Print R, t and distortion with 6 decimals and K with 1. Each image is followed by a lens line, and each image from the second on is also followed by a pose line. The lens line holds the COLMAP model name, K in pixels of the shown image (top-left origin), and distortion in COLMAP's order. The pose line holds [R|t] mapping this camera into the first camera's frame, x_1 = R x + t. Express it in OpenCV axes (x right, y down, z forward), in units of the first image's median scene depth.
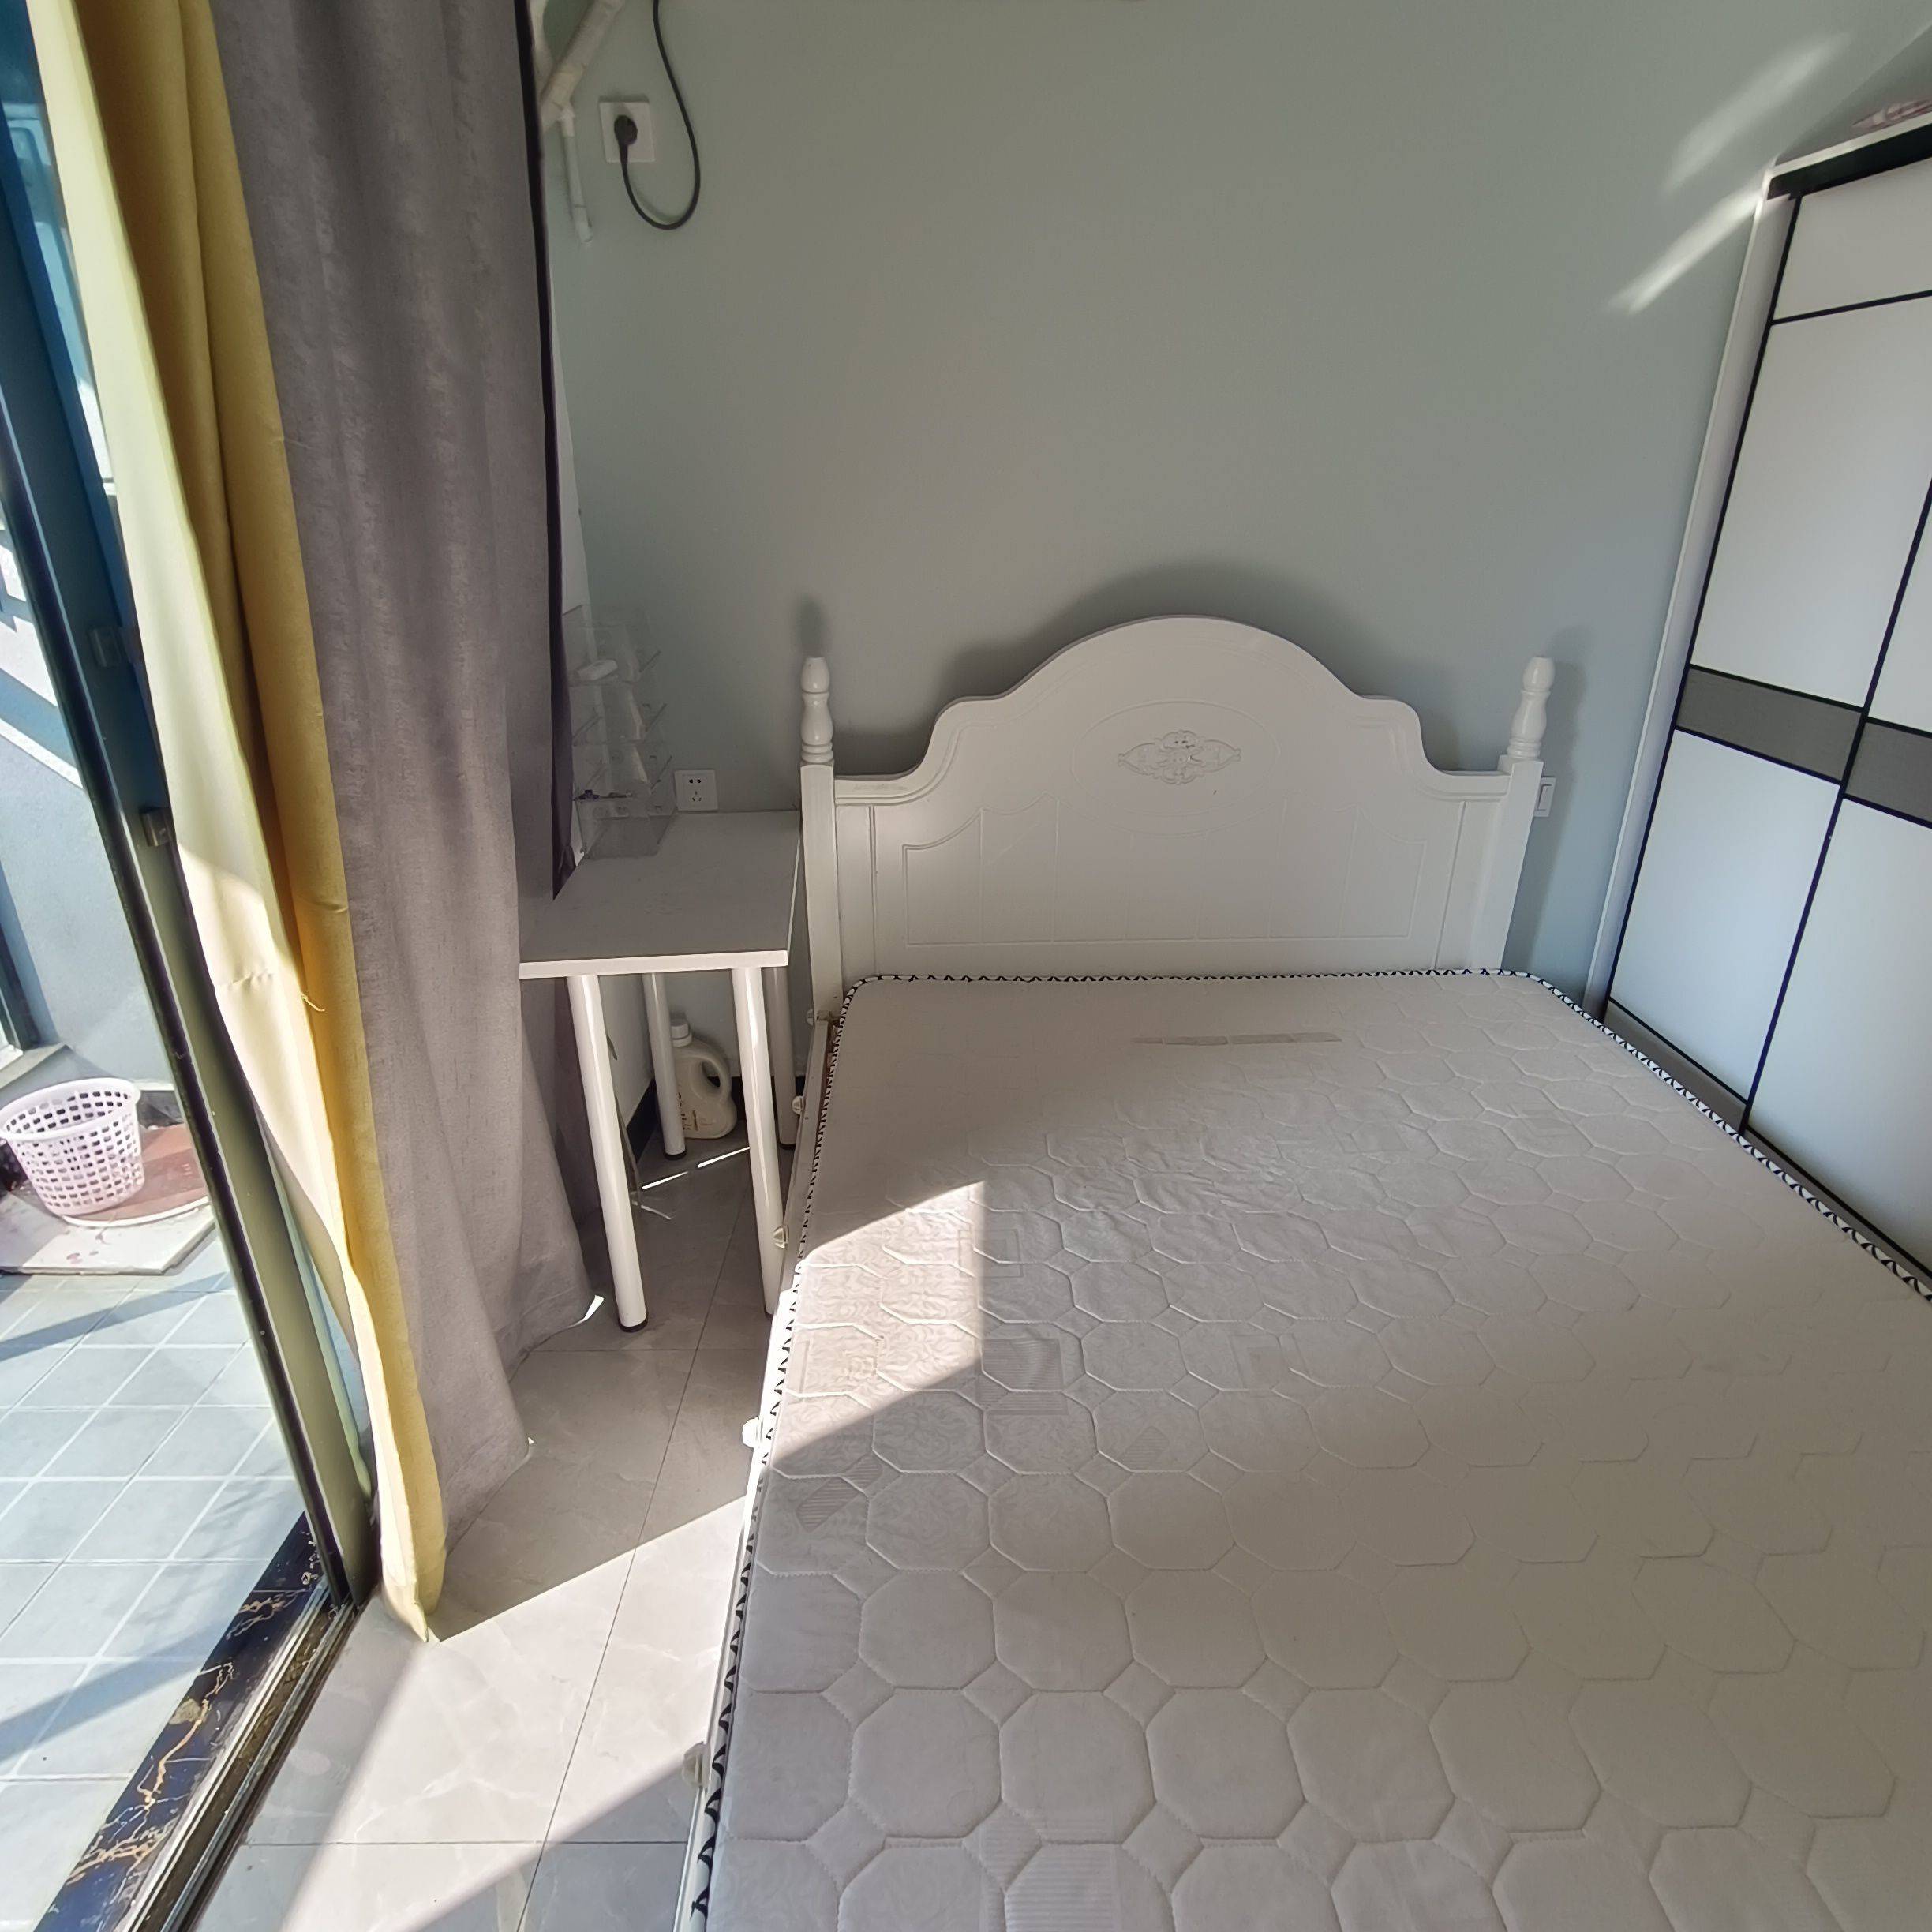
lens RADIAL K [[1147.8, 0, 965.8], [0, 1147.8, 989.7], [0, 0, 1]] dist [-0.030204, 0.005871]
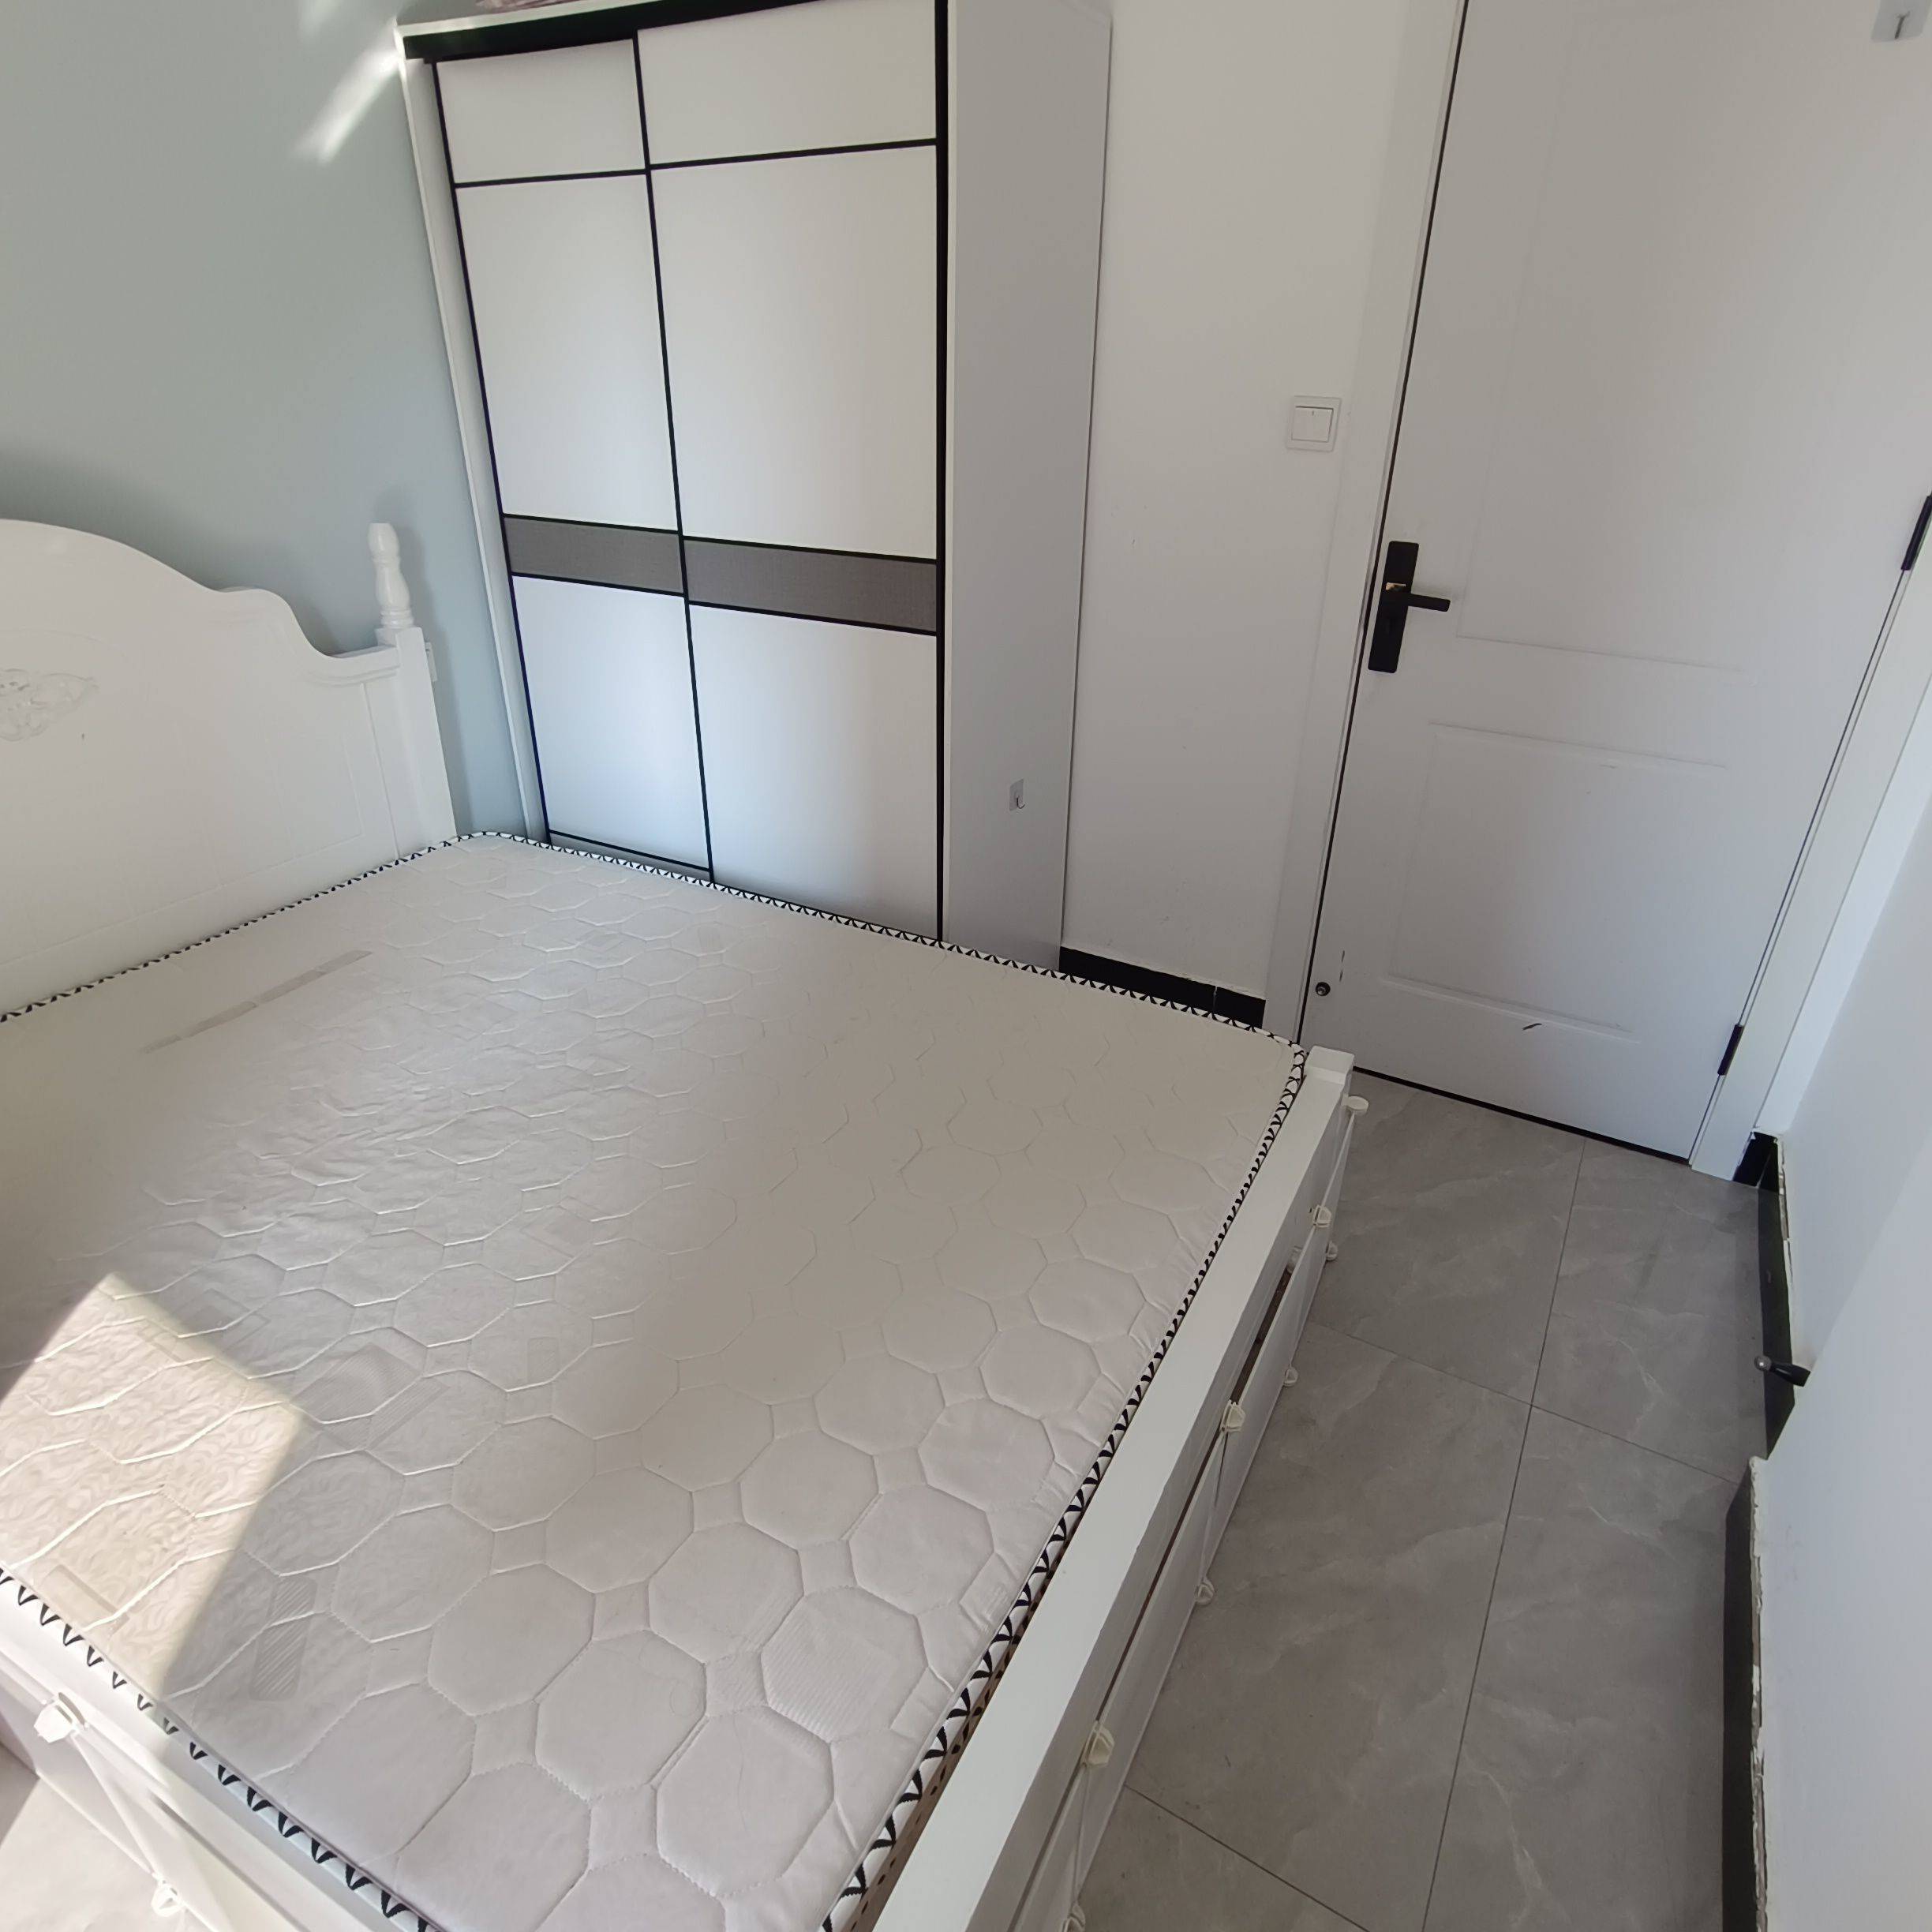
lens RADIAL K [[1147.8, 0, 965.8], [0, 1147.8, 989.7], [0, 0, 1]] dist [-0.030204, 0.005871]
pose [[0.508116, -0.406492, 0.759330, -0.206365], [0.332208, 0.905898, 0.262653, -0.016710], [-0.794642, 0.118798, 0.595341, 0.066105]]
